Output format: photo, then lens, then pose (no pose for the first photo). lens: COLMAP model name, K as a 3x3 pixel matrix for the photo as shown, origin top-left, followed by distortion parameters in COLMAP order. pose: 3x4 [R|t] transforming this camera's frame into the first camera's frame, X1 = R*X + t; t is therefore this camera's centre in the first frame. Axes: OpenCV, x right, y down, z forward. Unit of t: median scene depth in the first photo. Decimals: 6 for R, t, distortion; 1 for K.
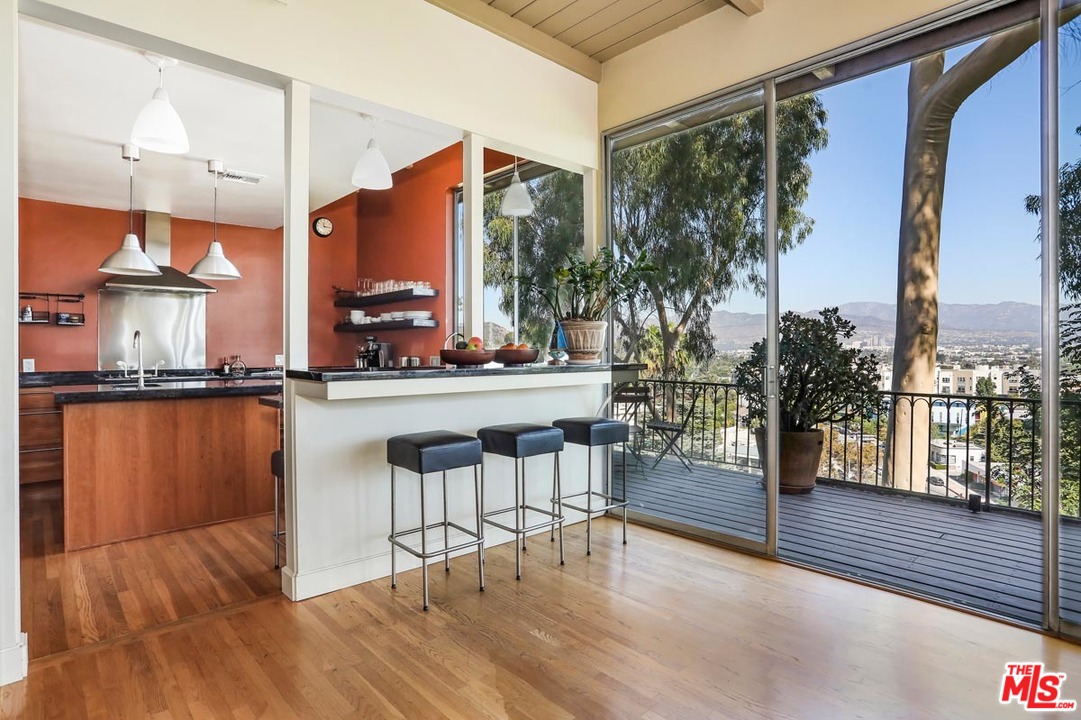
lens RADIAL K [[587.5, 0, 526.4], [0, 587.5, 355.8], [0, 0, 1]] dist [-0.034865, 0.008360]
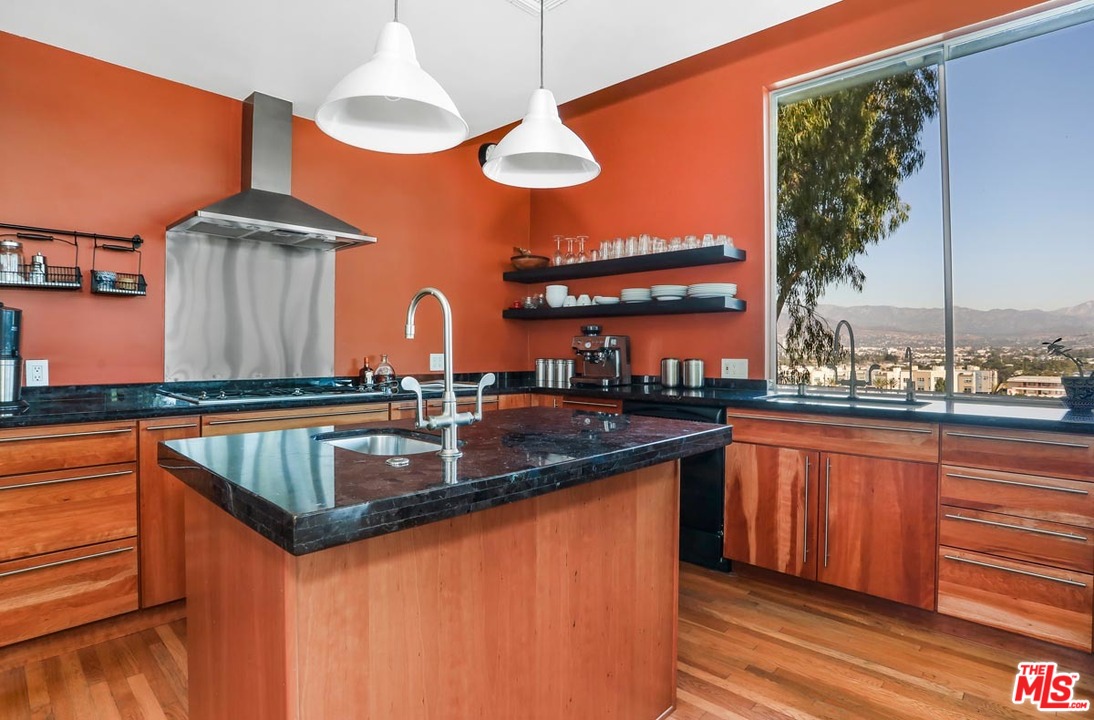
lens RADIAL K [[583.2, 0, 538.1], [0, 583.2, 352.0], [0, 0, 1]] dist [-0.037517, -0.001168]
pose [[0.997177, 0.006684, 0.074788, -0.372132], [-0.006355, 0.999969, -0.004634, -0.001754], [-0.074817, 0.004145, 0.997189, 0.378528]]
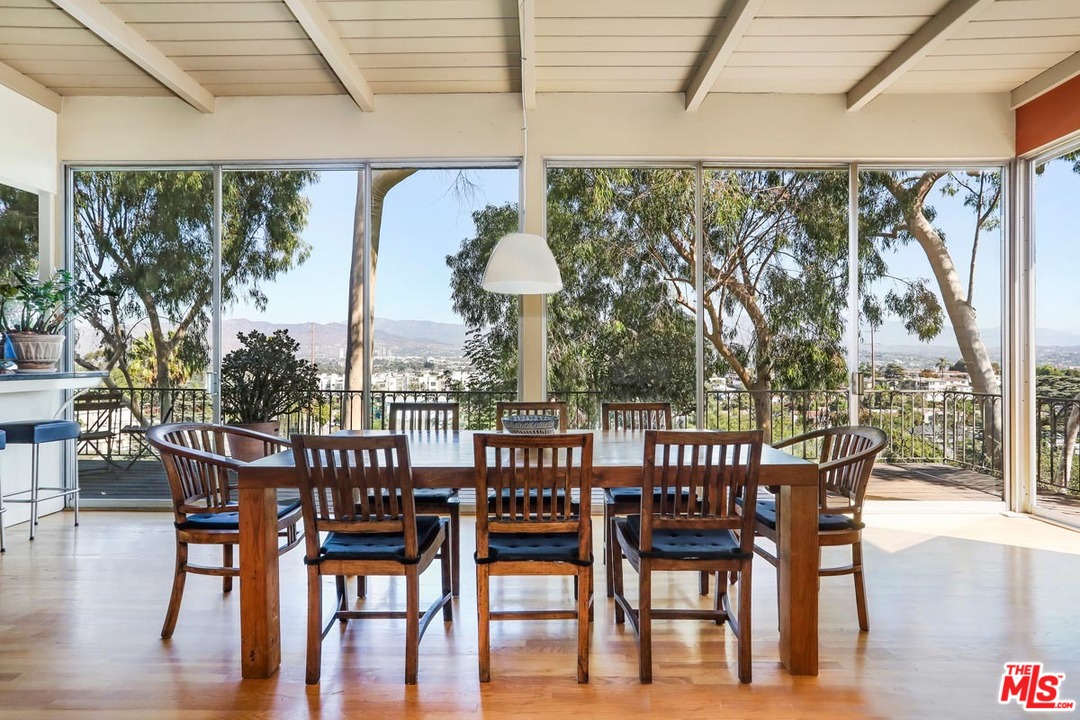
lens RADIAL K [[563.6, 0, 542.5], [0, 563.6, 356.2], [0, 0, 1]] dist [-0.006447, 0.007660]
pose [[0.686009, 0.006023, 0.727568, -0.012963], [0.005521, 0.999894, -0.013484, 0.001584], [-0.727572, 0.013267, 0.685903, -0.257853]]
